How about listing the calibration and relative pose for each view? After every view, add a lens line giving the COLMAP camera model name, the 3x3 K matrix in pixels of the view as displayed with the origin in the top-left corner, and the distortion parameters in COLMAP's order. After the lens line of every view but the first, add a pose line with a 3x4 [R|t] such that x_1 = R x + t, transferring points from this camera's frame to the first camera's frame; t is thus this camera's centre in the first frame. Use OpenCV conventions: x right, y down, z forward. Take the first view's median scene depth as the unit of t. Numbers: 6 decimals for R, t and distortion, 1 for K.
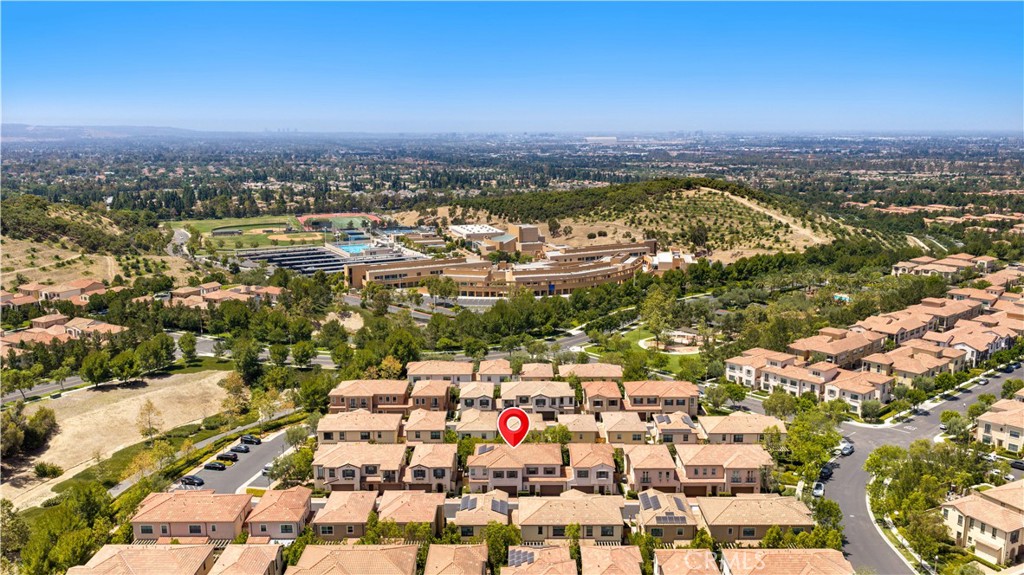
lens RADIAL K [[848.2, 0, 512.0], [0, 848.2, 287.5], [0, 0, 1]] dist [0.005837, -0.000572]
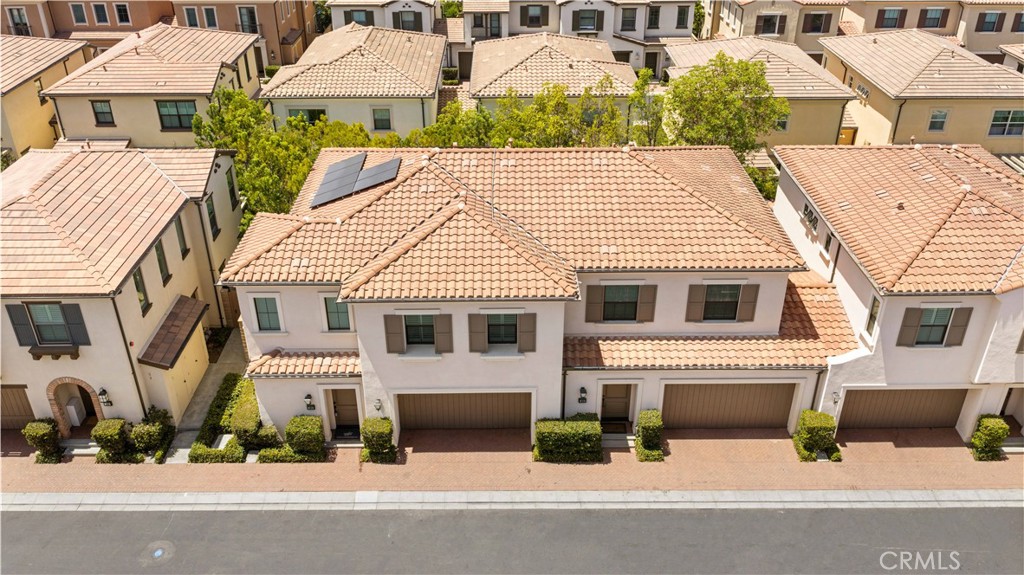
lens RADIAL K [[848.2, 0, 512.0], [0, 848.2, 287.5], [0, 0, 1]] dist [0.005837, -0.000572]
pose [[0.999811, -0.004488, 0.018908, -0.001043], [-0.001911, 0.945542, 0.325494, 0.158517], [-0.019339, -0.325469, 0.945355, 0.843996]]
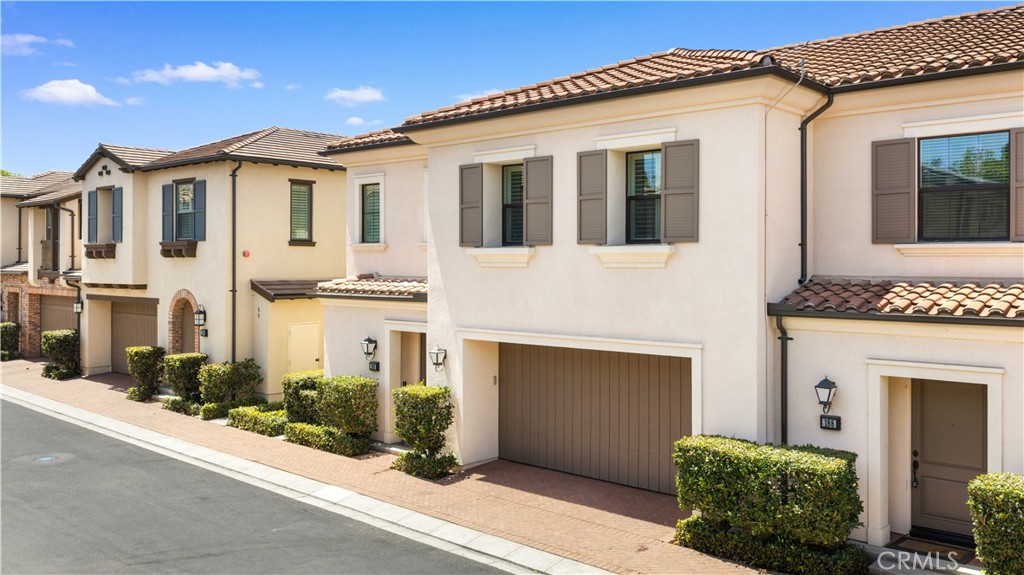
lens RADIAL K [[848.2, 0, 512.0], [0, 848.2, 287.5], [0, 0, 1]] dist [0.005837, -0.000572]
pose [[0.743380, 0.026097, -0.668360, 0.042584], [-0.130945, 0.985581, -0.107159, 0.236646], [0.655926, 0.167178, 0.736079, 0.931987]]
